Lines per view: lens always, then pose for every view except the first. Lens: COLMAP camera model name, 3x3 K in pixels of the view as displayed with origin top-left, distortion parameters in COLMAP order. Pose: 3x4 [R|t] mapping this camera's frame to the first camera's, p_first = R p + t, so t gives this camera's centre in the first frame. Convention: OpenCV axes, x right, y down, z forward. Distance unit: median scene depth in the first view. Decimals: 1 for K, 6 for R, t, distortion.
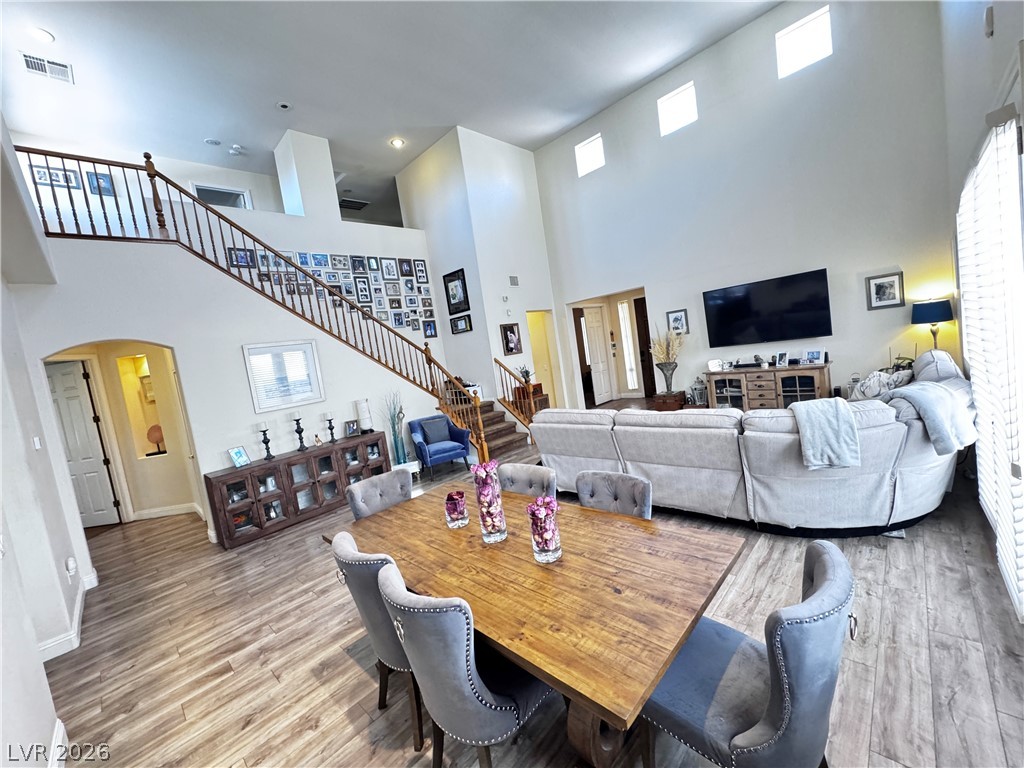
lens RADIAL K [[407.4, 0, 511.6], [0, 407.4, 384.1], [0, 0, 1]] dist [-0.002820, 0.000013]
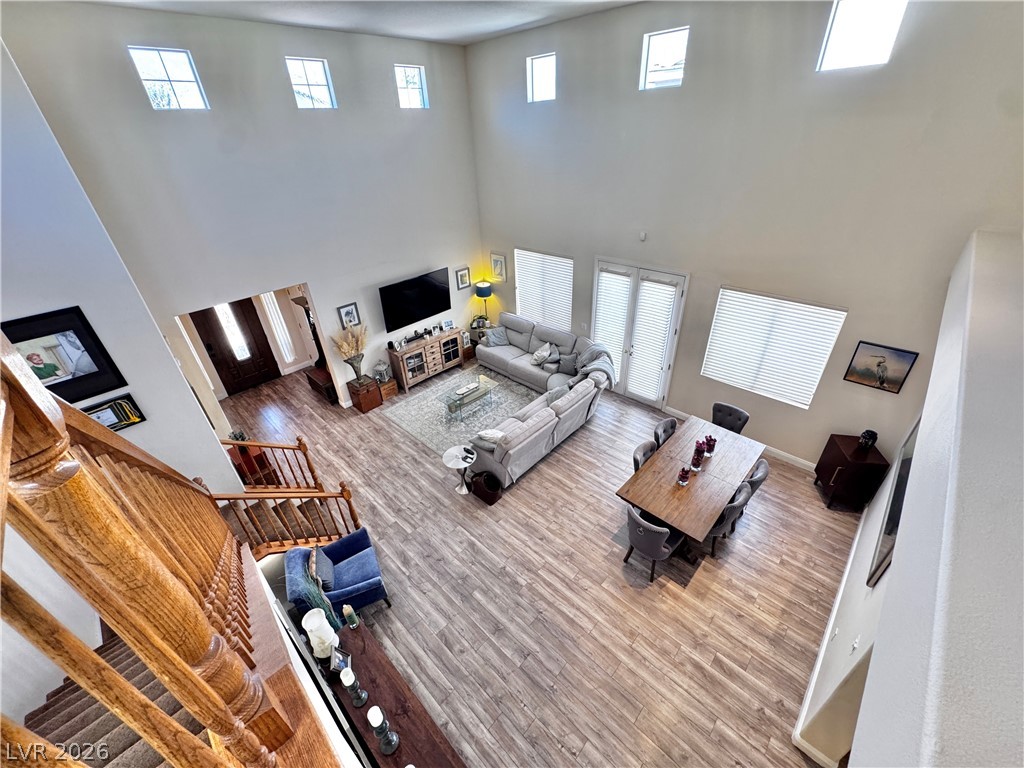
lens RADIAL K [[407.4, 0, 513.3], [0, 407.4, 383.7], [0, 0, 1]] dist [-0.002820, 0.000013]
pose [[-0.003964, -0.394888, 0.918721, -0.822095], [0.128103, 0.910958, 0.392104, -0.466625], [-0.991753, 0.119245, 0.046975, 0.755866]]
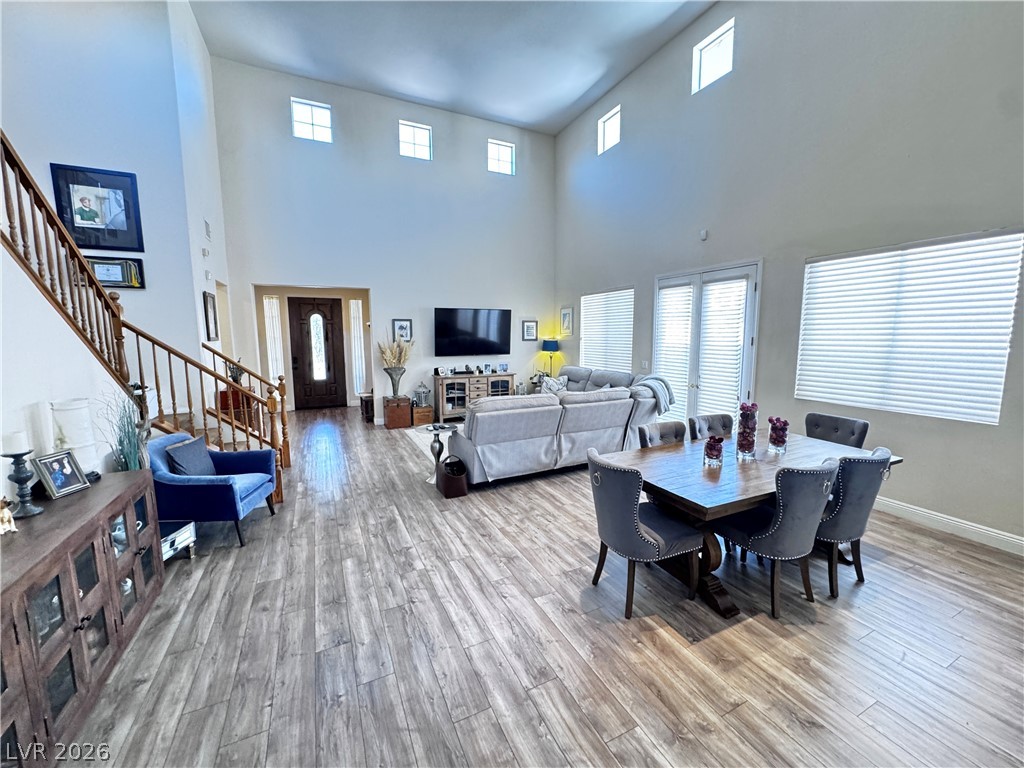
lens RADIAL K [[407.4, 0, 513.2], [0, 407.4, 384.0], [0, 0, 1]] dist [-0.002820, 0.000013]
pose [[0.338839, 0.029781, 0.940373, -0.665028], [0.034773, 0.998420, -0.044149, 0.061223], [-0.940202, 0.047659, 0.337268, 0.505614]]
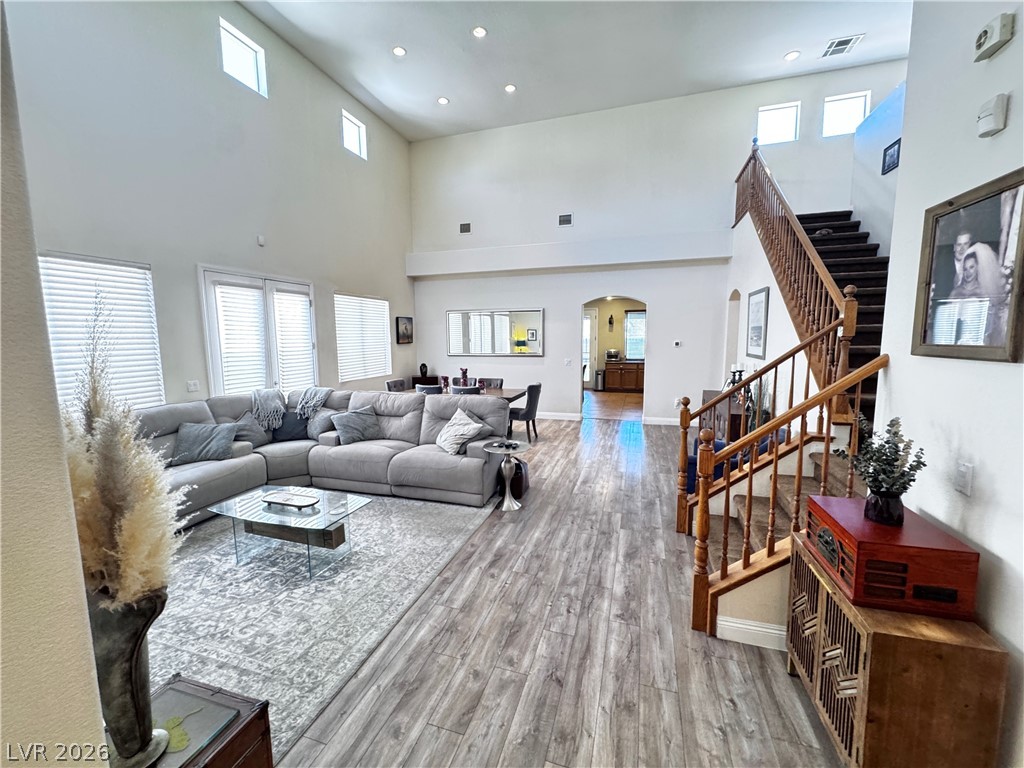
lens RADIAL K [[407.4, 0, 514.1], [0, 407.4, 382.8], [0, 0, 1]] dist [-0.002820, 0.000013]
pose [[-0.879810, 0.205364, -0.428672, 0.403337], [0.100351, 0.961774, 0.254796, -0.196894], [0.464612, 0.181154, -0.866787, 1.612098]]
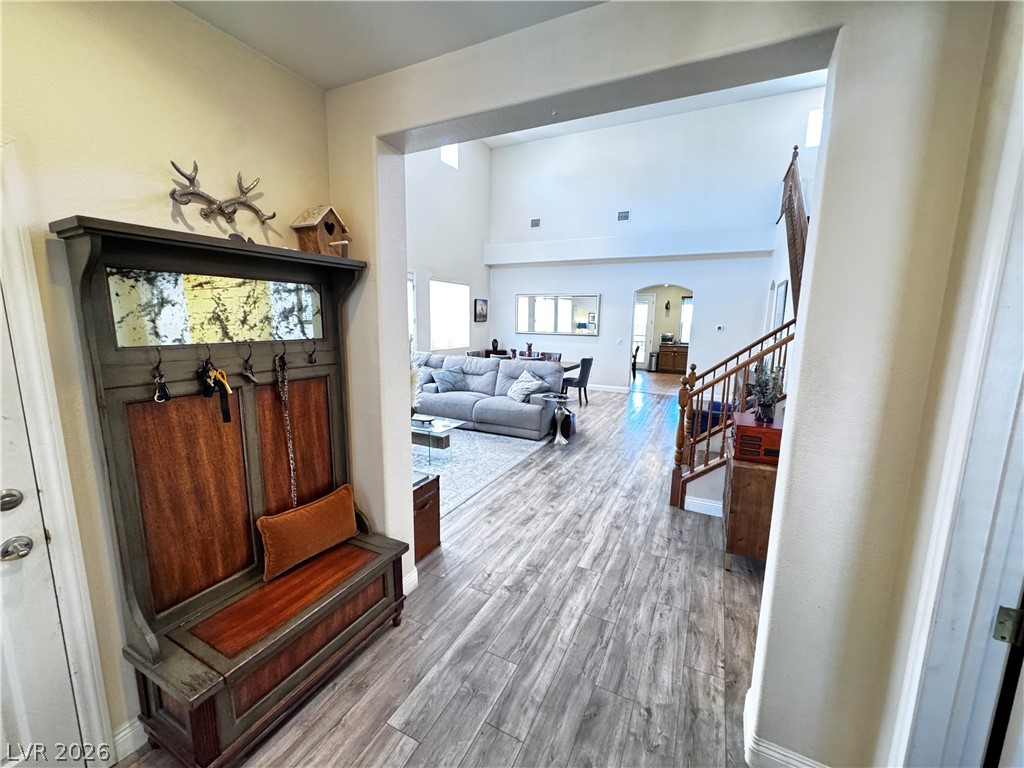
lens RADIAL K [[407.4, 0, 511.3], [0, 407.4, 384.4], [0, 0, 1]] dist [-0.002820, 0.000013]
pose [[-0.944407, 0.178001, -0.276425, 0.508925], [0.097332, 0.954444, 0.282069, -0.224940], [0.314041, 0.239483, -0.918709, 1.871316]]
